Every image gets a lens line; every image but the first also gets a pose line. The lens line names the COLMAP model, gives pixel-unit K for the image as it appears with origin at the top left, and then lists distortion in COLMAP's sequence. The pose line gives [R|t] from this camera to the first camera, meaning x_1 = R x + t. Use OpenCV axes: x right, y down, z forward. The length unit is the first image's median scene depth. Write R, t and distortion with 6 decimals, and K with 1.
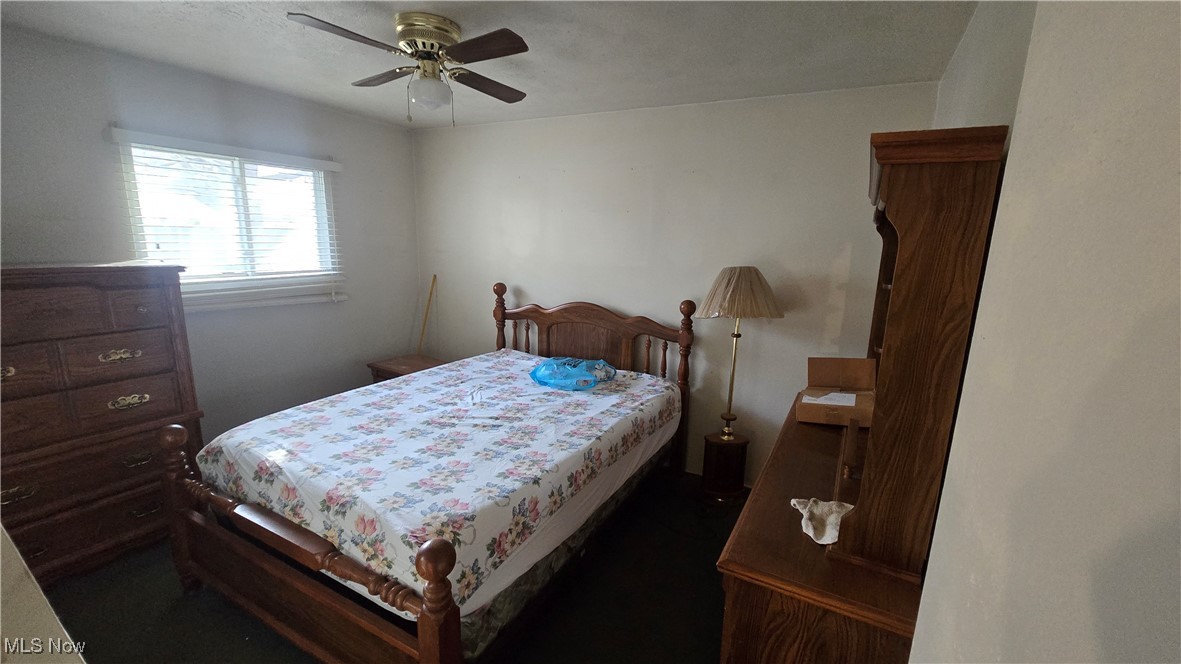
lens RADIAL K [[480.4, 0, 594.6], [0, 480.4, 334.3], [0, 0, 1]] dist [0.000236, 0.001593]
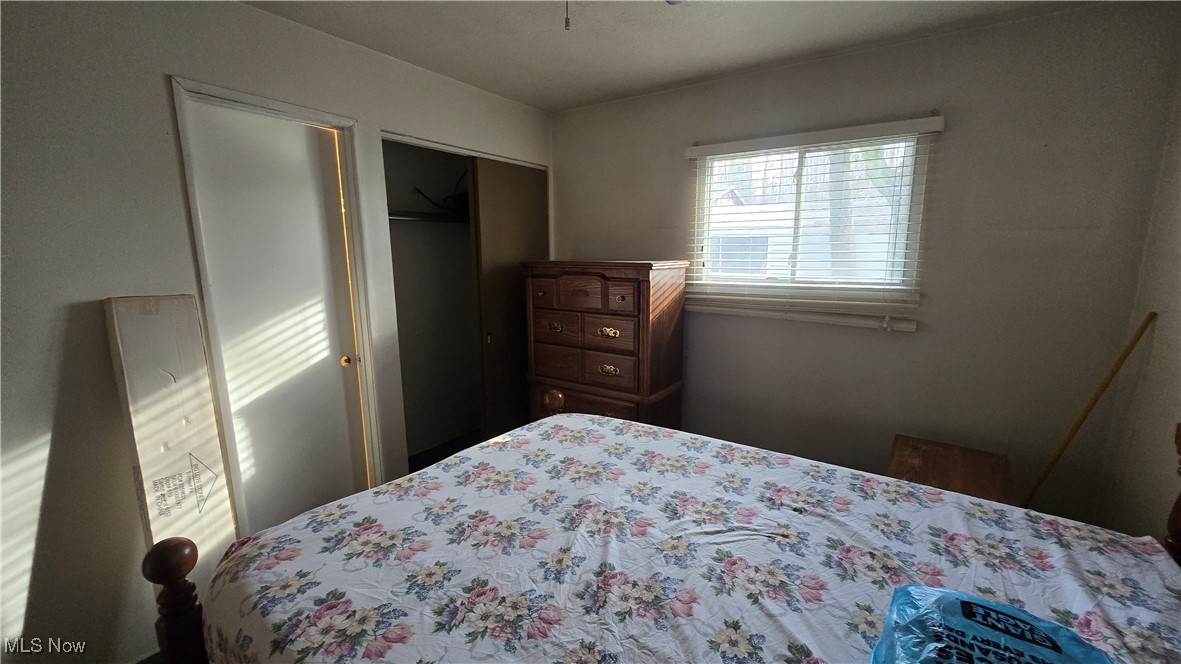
lens RADIAL K [[480.4, 0, 593.9], [0, 480.4, 333.6], [0, 0, 1]] dist [0.000236, 0.001593]
pose [[-0.076443, 0.146785, -0.986210, 0.234893], [-0.196060, 0.967581, 0.159210, -0.132635], [0.977608, 0.205527, -0.045186, 0.925363]]
